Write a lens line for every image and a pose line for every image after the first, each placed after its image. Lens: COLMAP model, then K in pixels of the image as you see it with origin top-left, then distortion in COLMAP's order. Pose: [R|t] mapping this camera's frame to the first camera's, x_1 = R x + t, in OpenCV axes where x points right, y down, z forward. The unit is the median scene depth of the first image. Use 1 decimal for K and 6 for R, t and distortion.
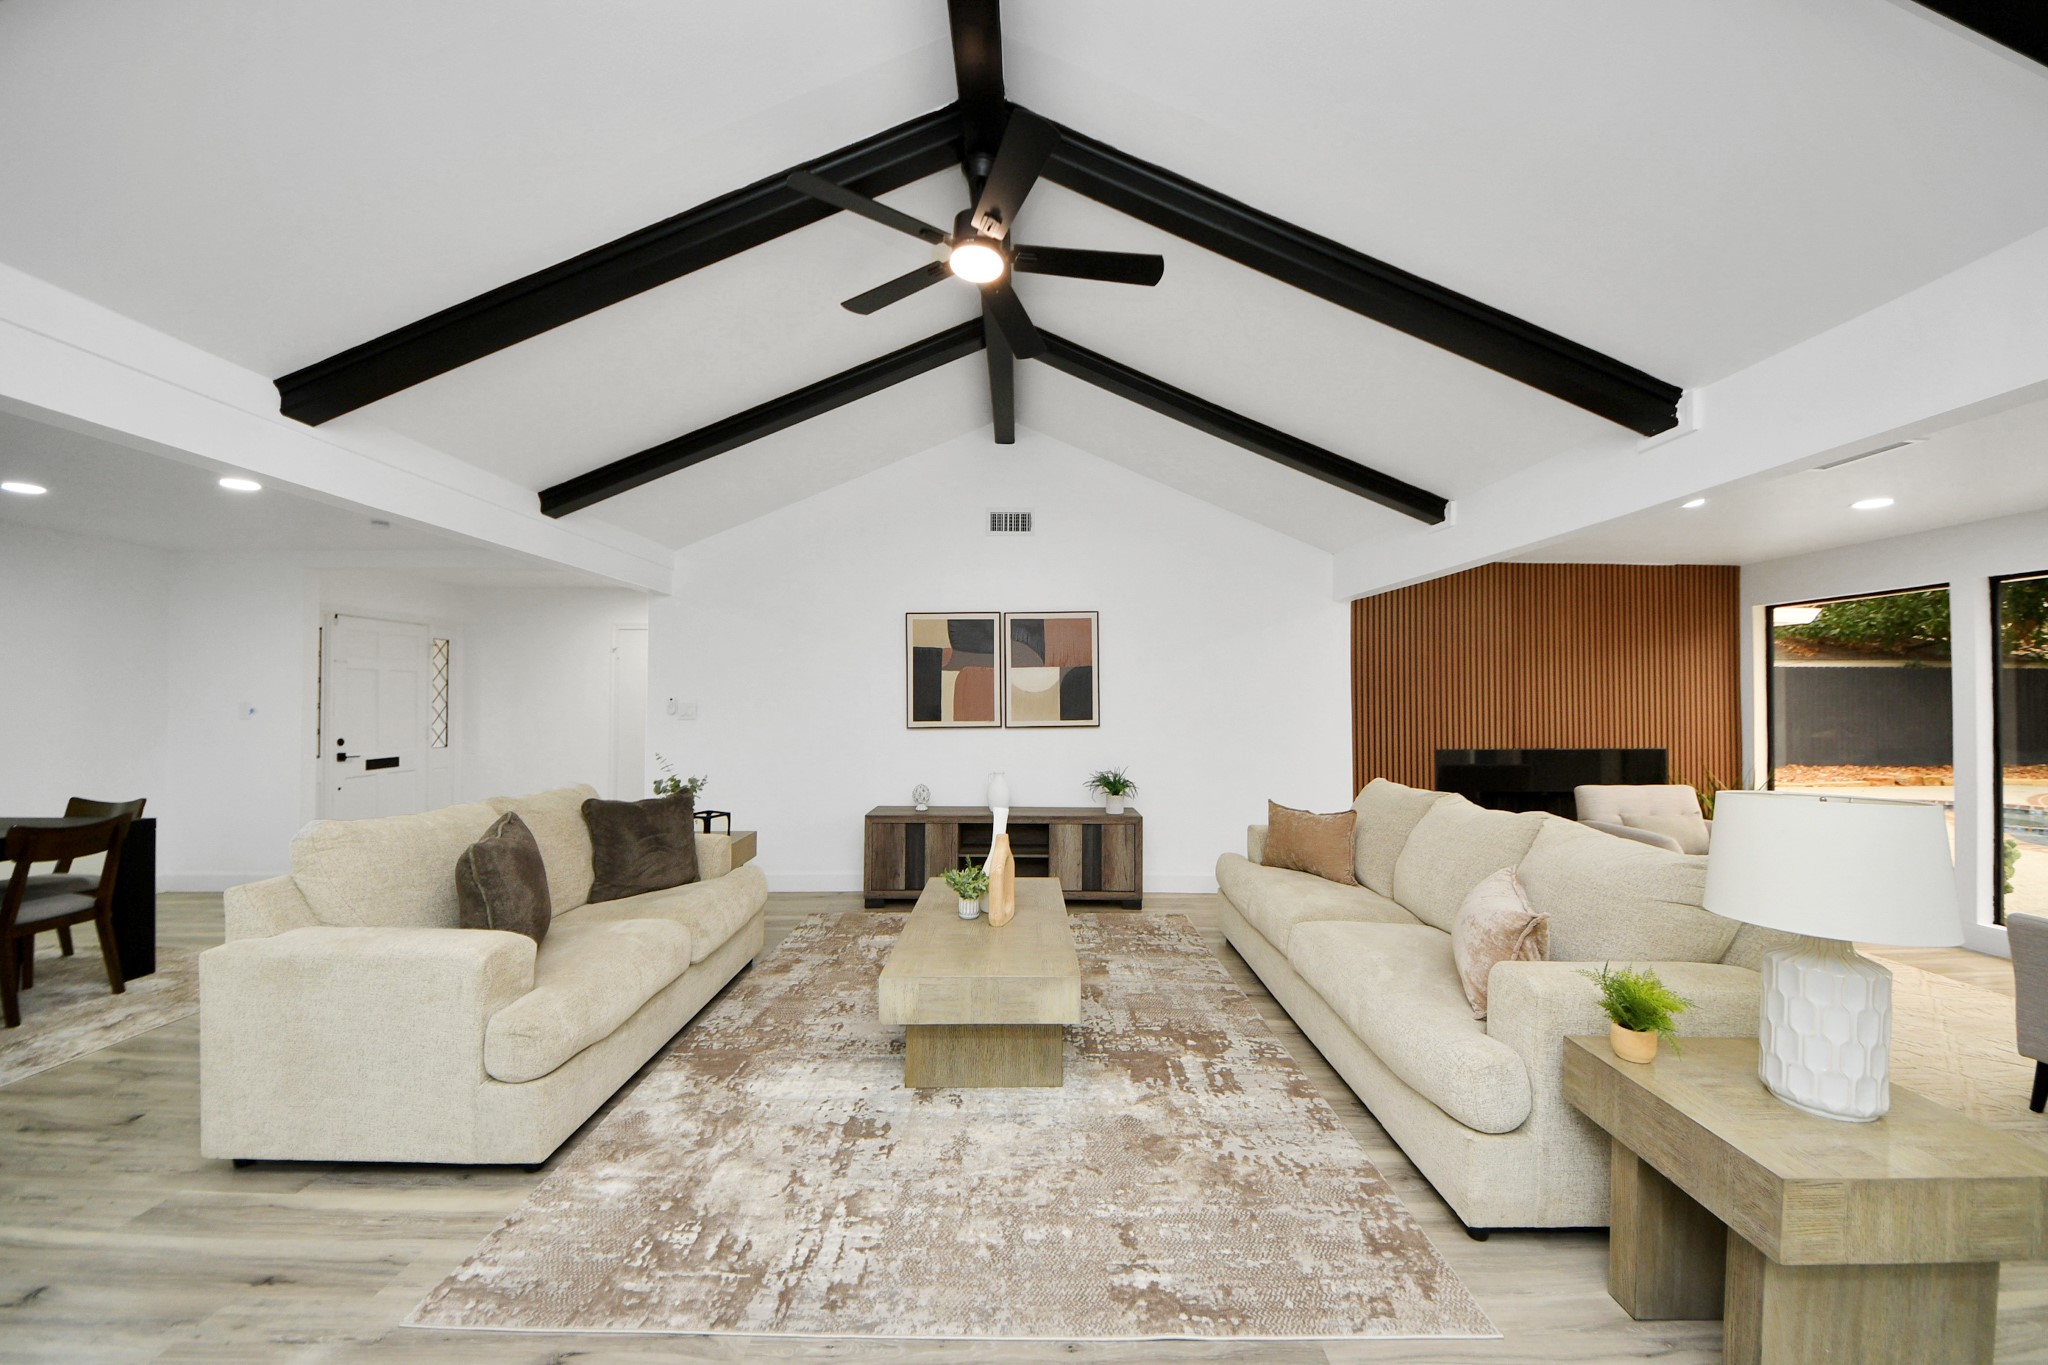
lens RADIAL K [[721.7, 0, 1026.4], [0, 721.7, 687.3], [0, 0, 1]] dist [0.042961, -0.028055]
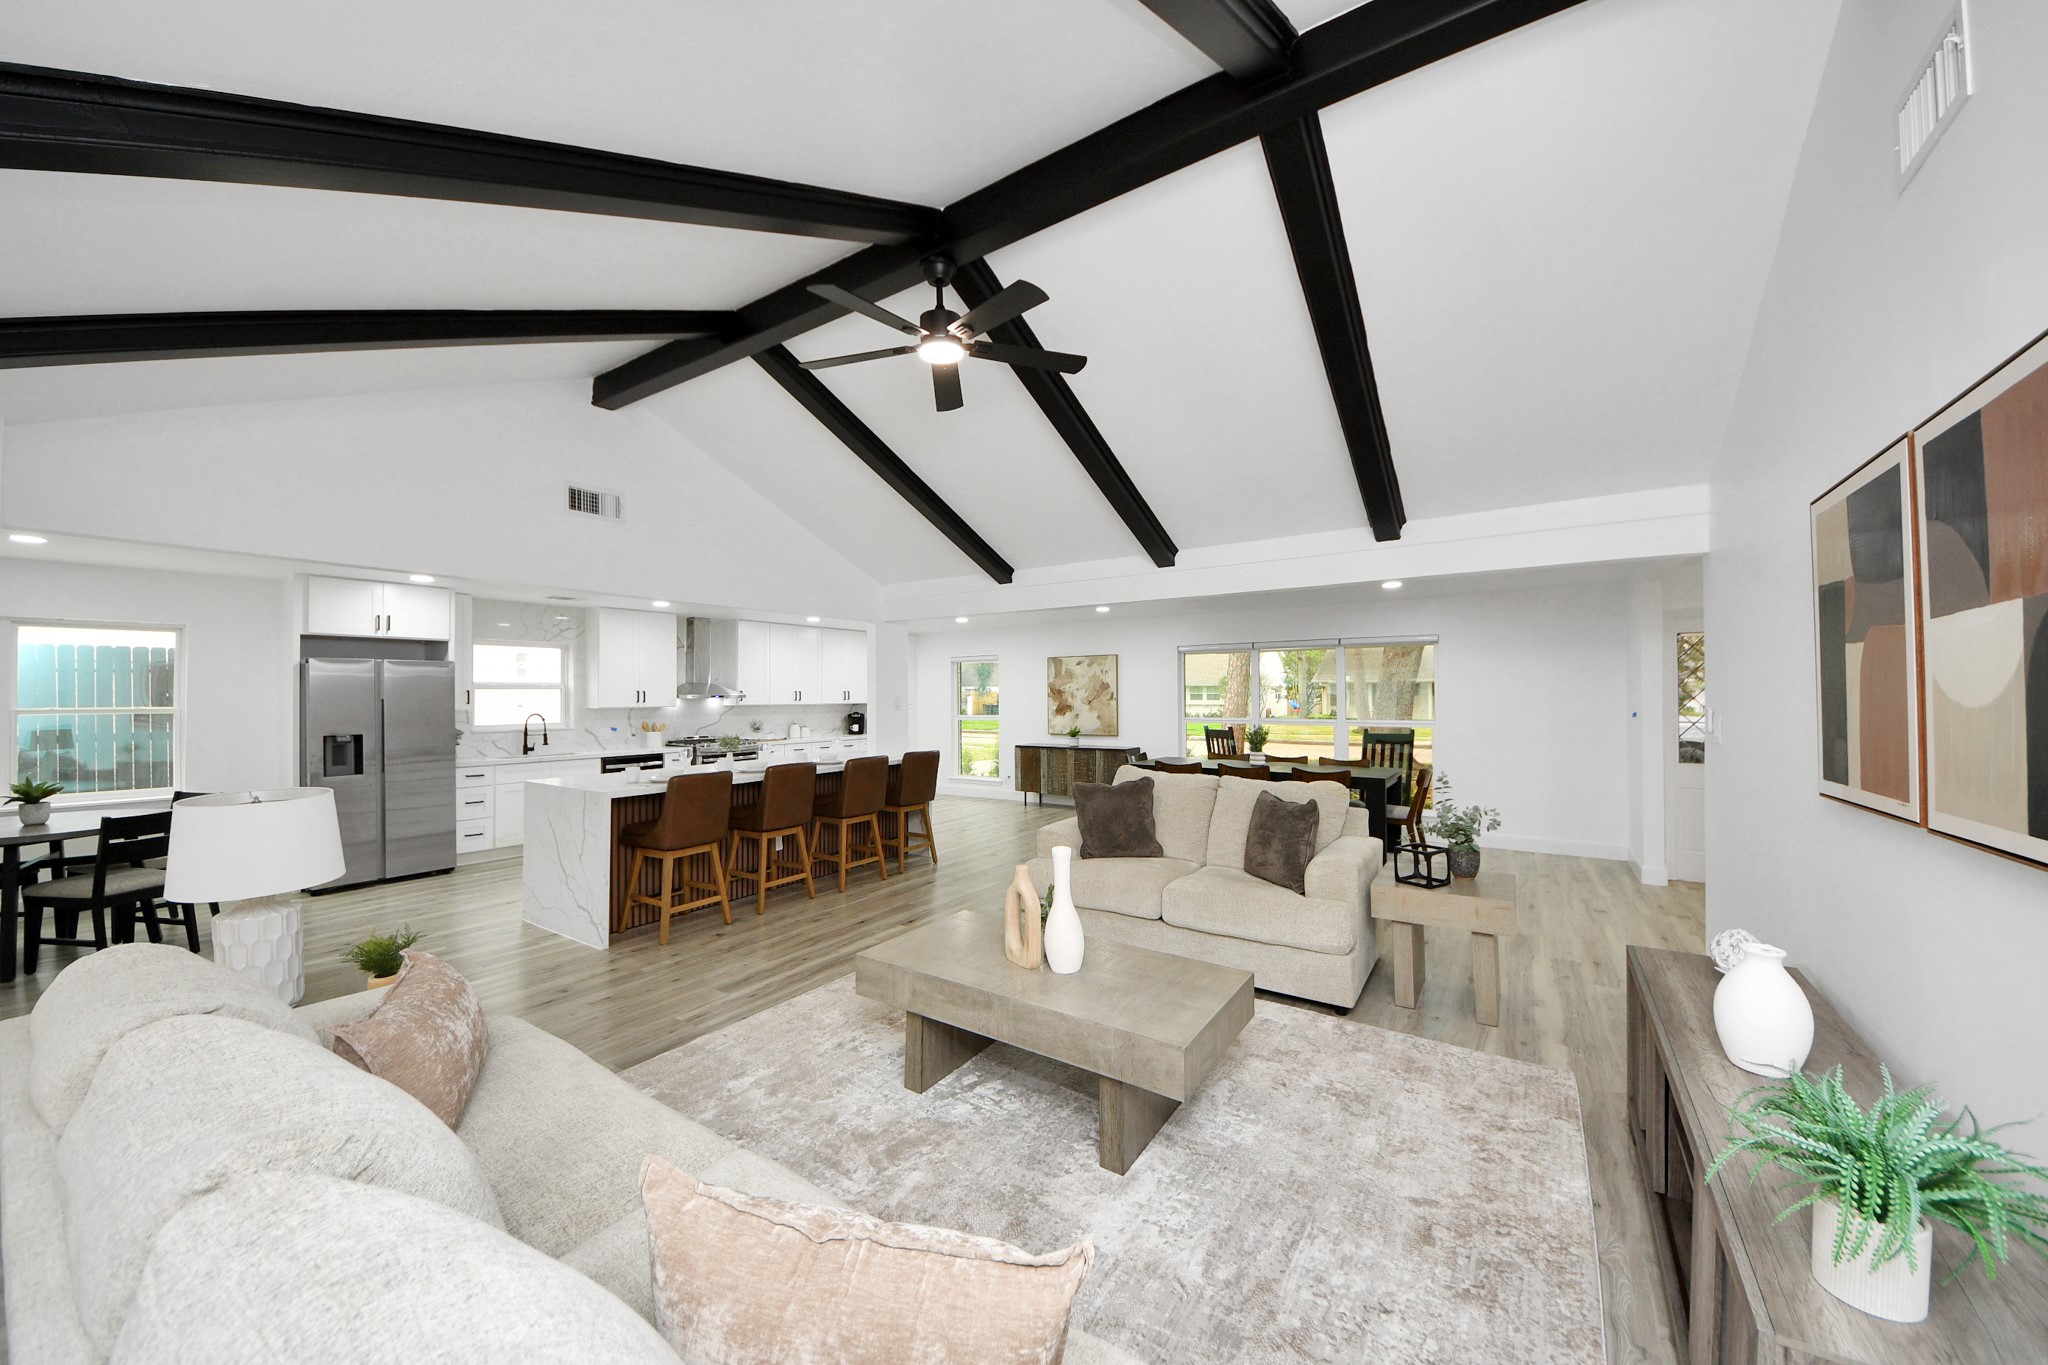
lens RADIAL K [[726.1, 0, 1024.9], [0, 726.1, 685.9], [0, 0, 1]] dist [0.030789, -0.017433]
pose [[-0.560614, -0.008906, -0.828029, 0.436271], [0.016263, 0.999631, -0.021762, -0.001119], [0.827918, -0.025667, -0.560262, 0.920546]]
